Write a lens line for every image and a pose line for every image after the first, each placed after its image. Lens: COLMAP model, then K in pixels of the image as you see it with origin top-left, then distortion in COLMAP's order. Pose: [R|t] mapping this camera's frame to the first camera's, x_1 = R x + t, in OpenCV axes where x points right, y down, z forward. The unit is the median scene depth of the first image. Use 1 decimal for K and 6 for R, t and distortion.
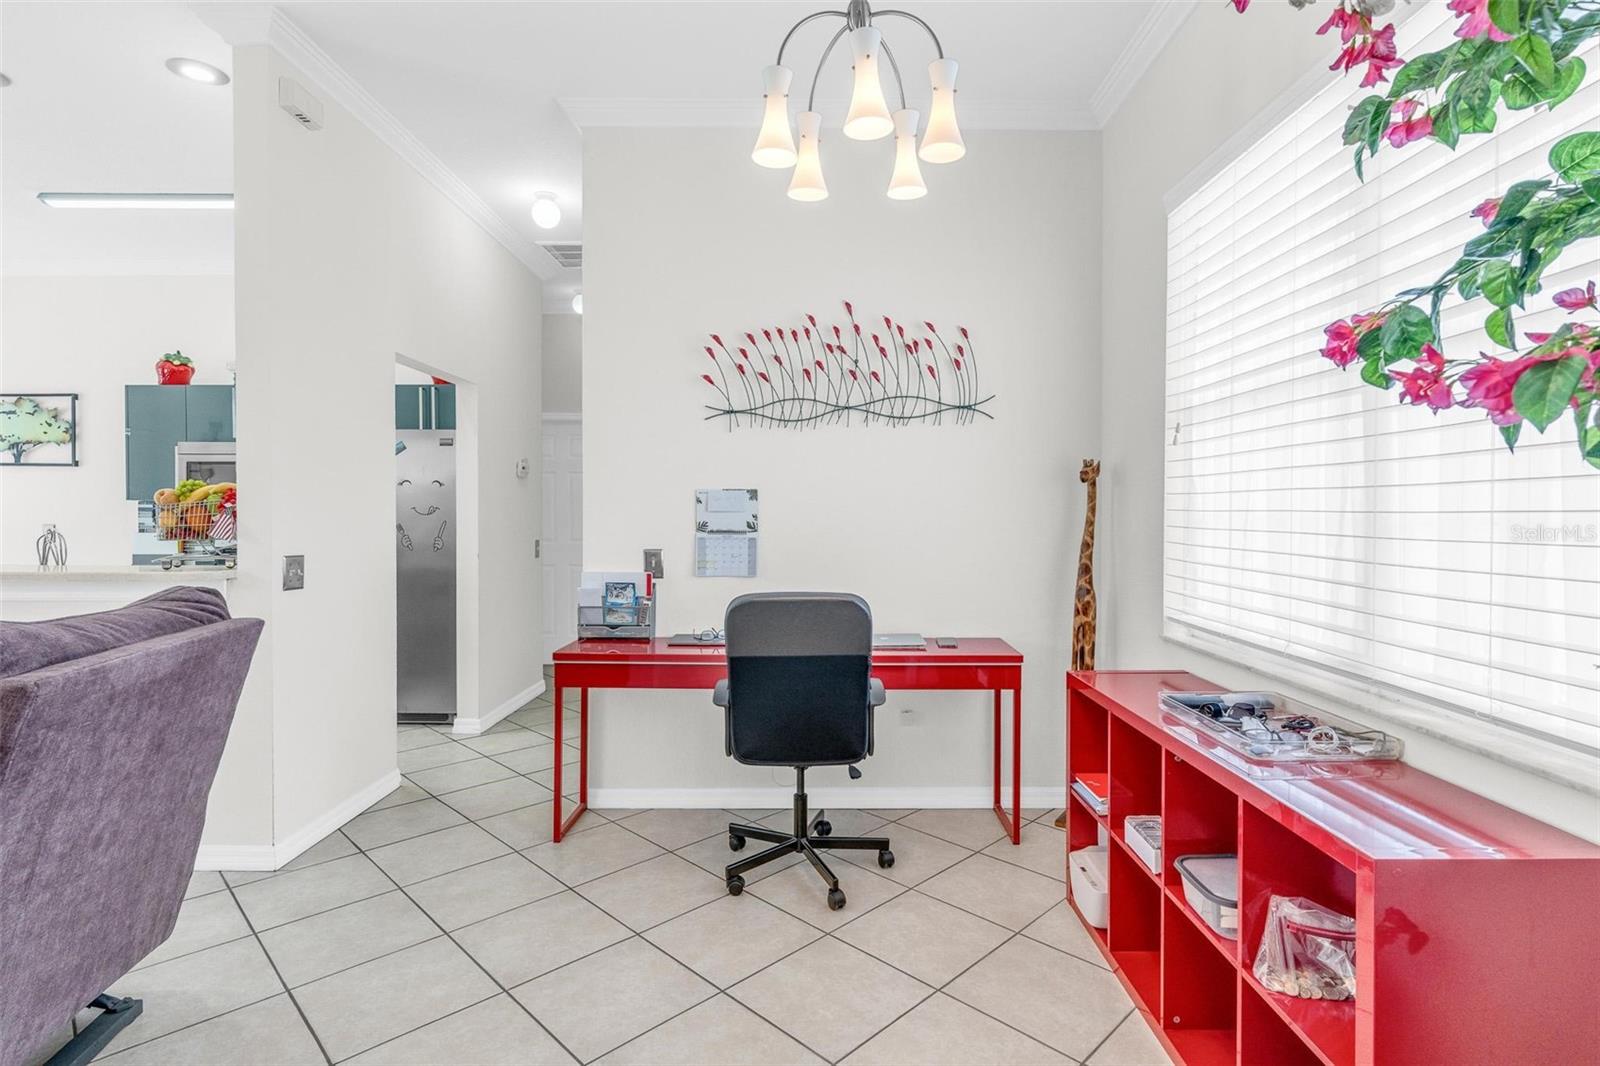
lens RADIAL K [[790.3, 0, 820.6], [0, 790.3, 521.1], [0, 0, 1]] dist [-0.002323, 0.000358]
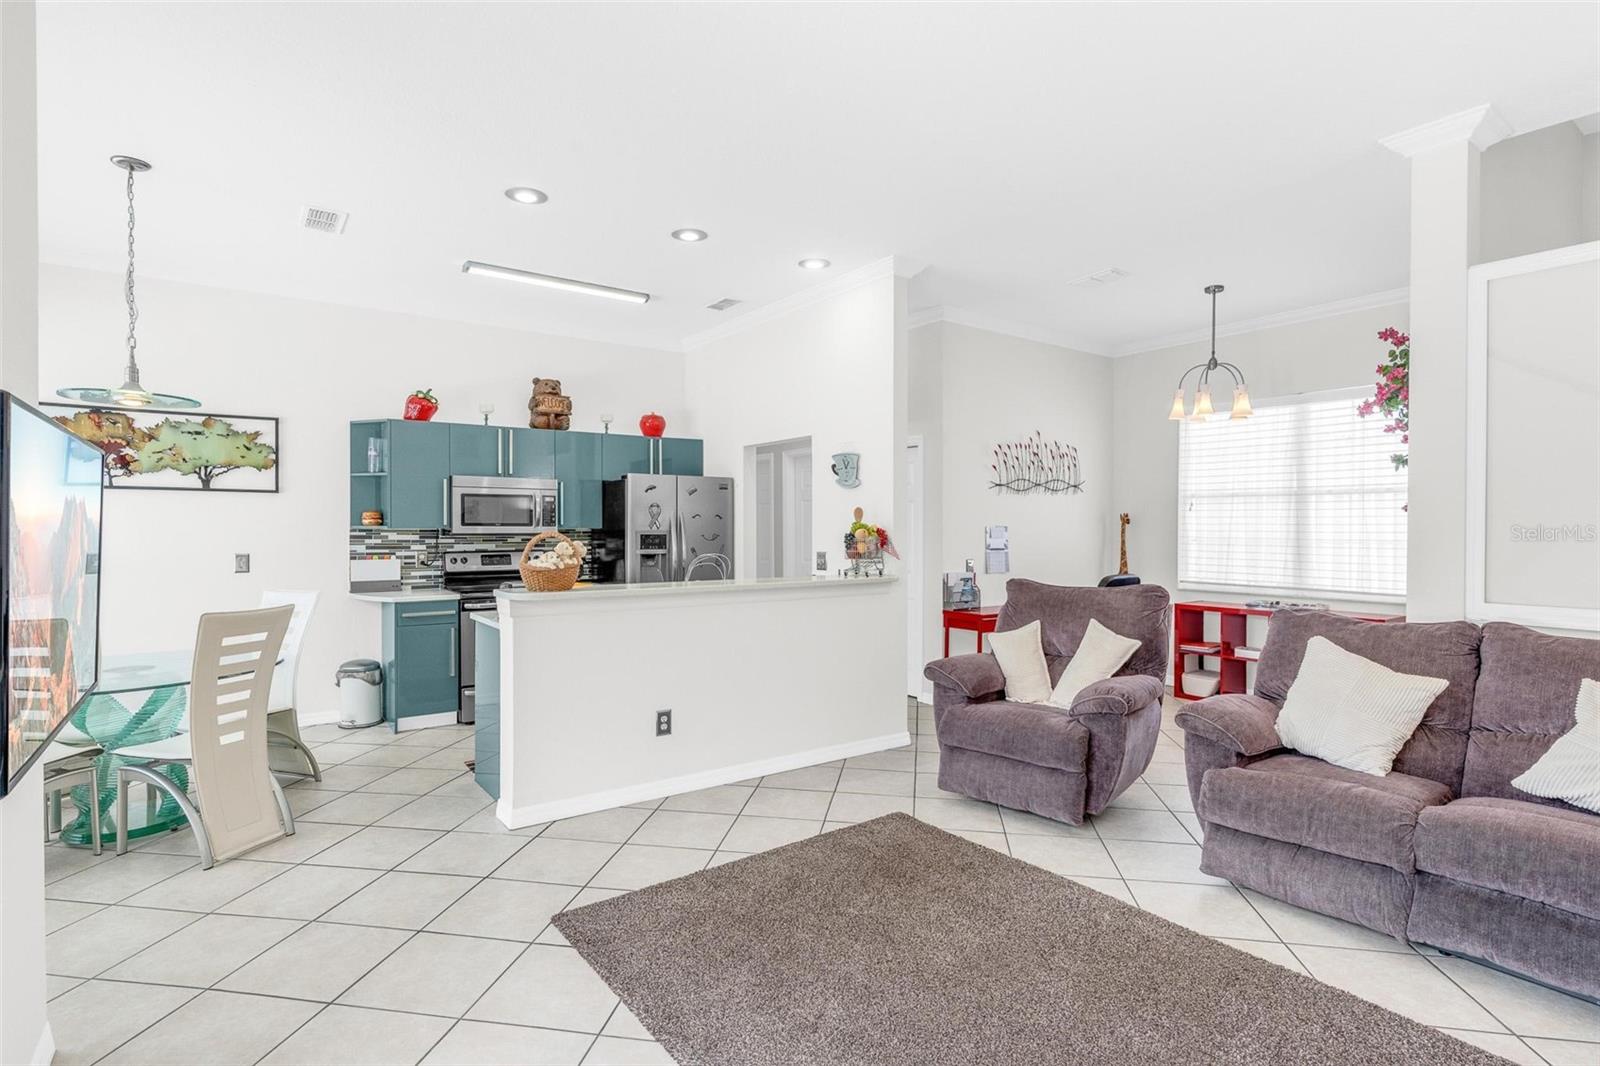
lens RADIAL K [[791.8, 0, 794.5], [0, 791.8, 532.9], [0, 0, 1]] dist [-0.003436, 0.001346]
pose [[0.815482, -0.004668, 0.578763, -1.677873], [0.006279, 0.999980, -0.000782, -0.026750], [-0.578748, 0.004272, 0.815495, -0.267915]]
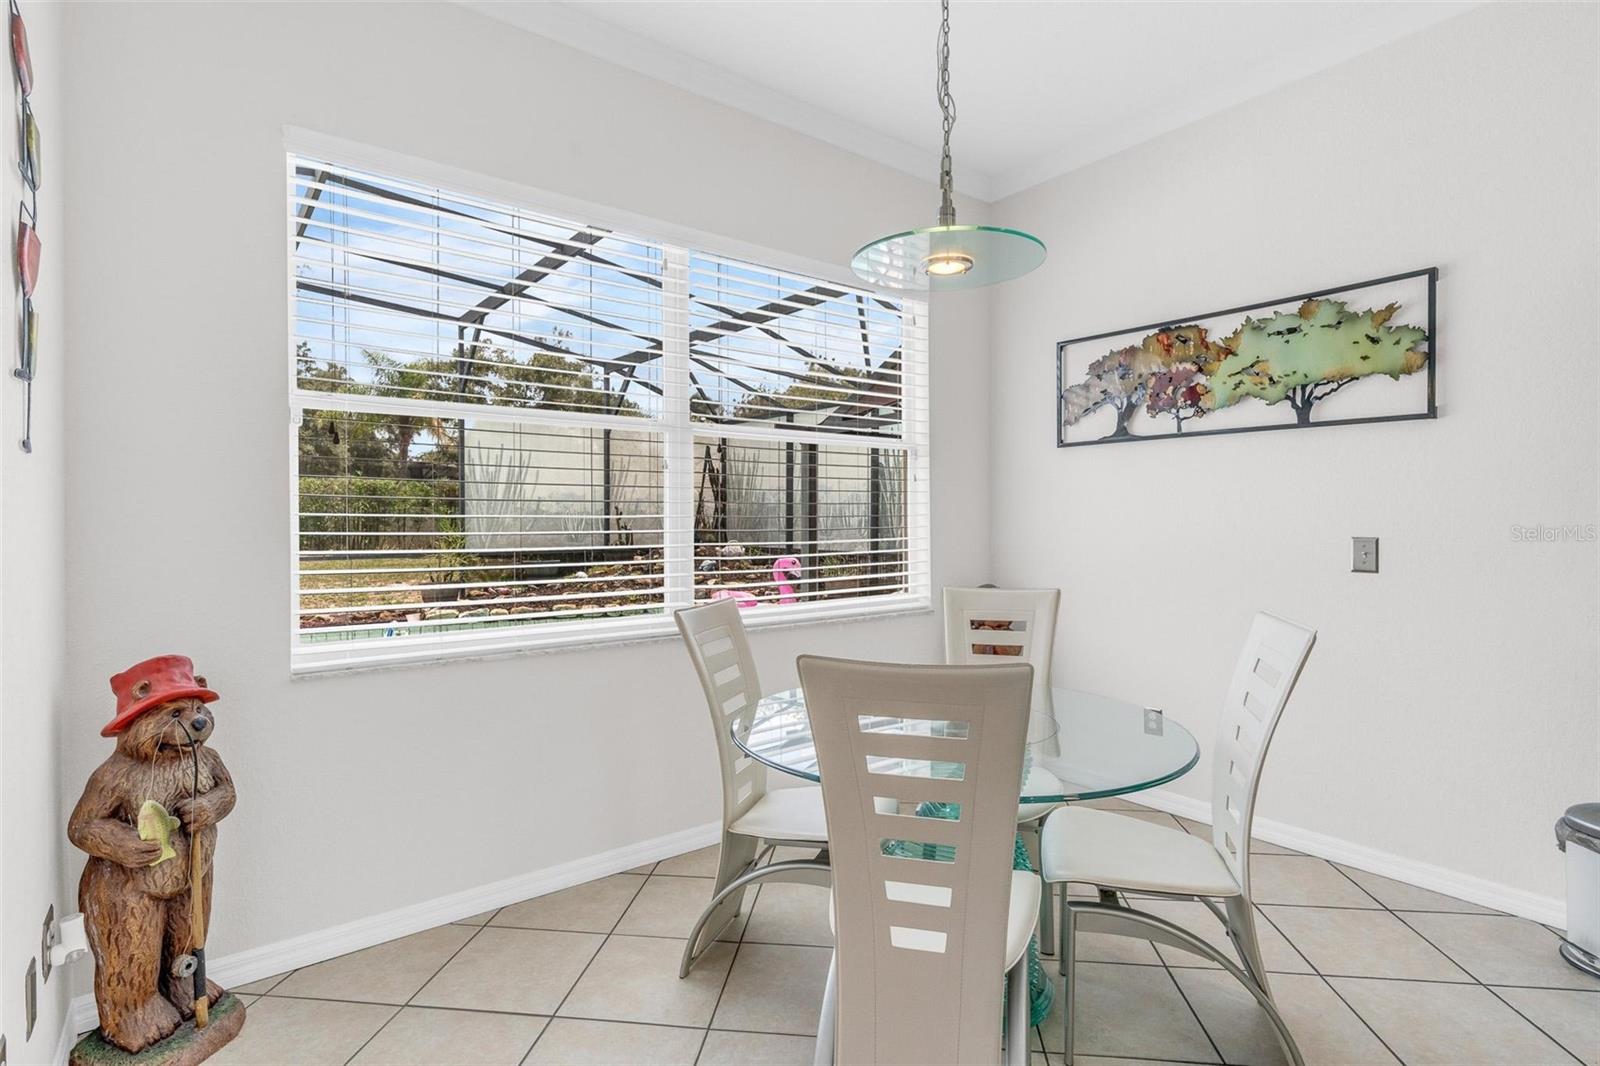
lens RADIAL K [[787.8, 0, 799.8], [0, 787.8, 520.0], [0, 0, 1]] dist [-0.002620, 0.000034]
pose [[0.607911, 0.000511, -0.794005, -1.353320], [-0.003175, 0.999993, -0.001787, -0.008407], [0.793999, 0.003608, 0.607908, 0.676106]]
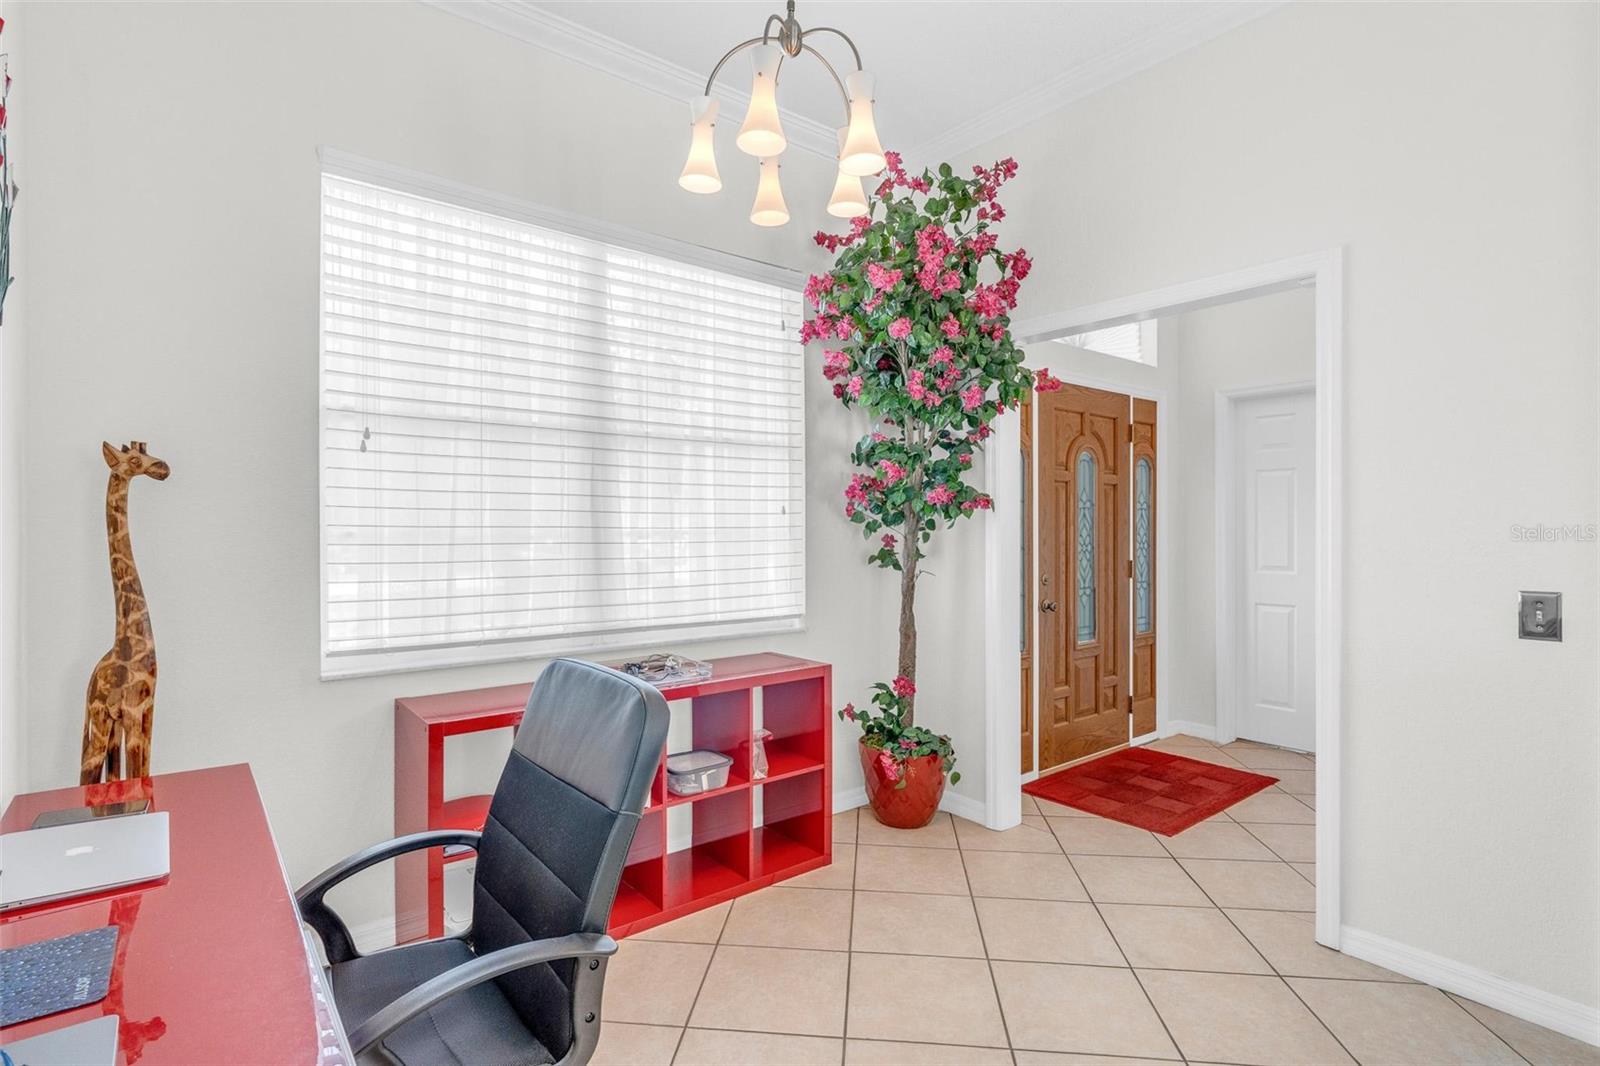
lens RADIAL K [[797.0, 0, 793.8], [0, 797.0, 536.9], [0, 0, 1]] dist [-0.004397, 0.001120]
pose [[-0.628200, -0.008361, 0.778007, -0.445339], [0.010810, 0.999752, 0.019472, -0.010760], [-0.777977, 0.020643, -0.627953, 0.987746]]
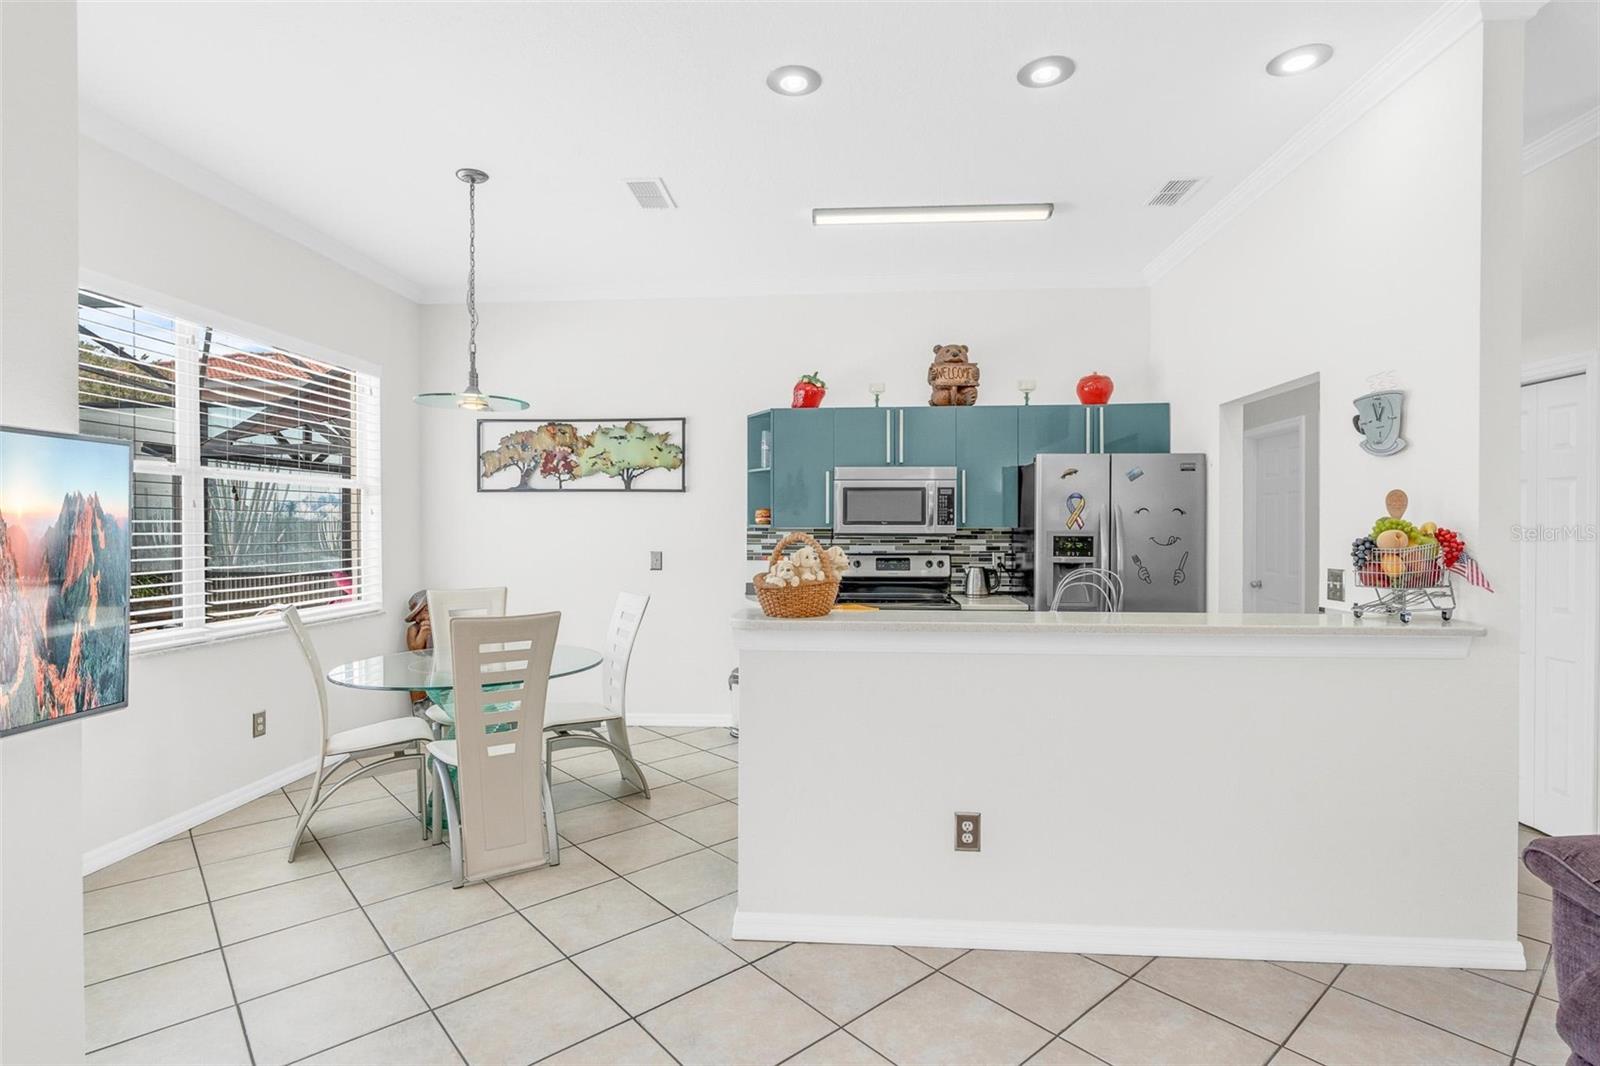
lens RADIAL K [[790.5, 0, 801.8], [0, 790.5, 532.1], [0, 0, 1]] dist [-0.003706, 0.000217]
pose [[0.997329, -0.000066, -0.073038, -1.235047], [-0.000017, 0.999999, -0.001142, -0.032053], [0.073038, 0.001140, 0.997328, 0.059433]]
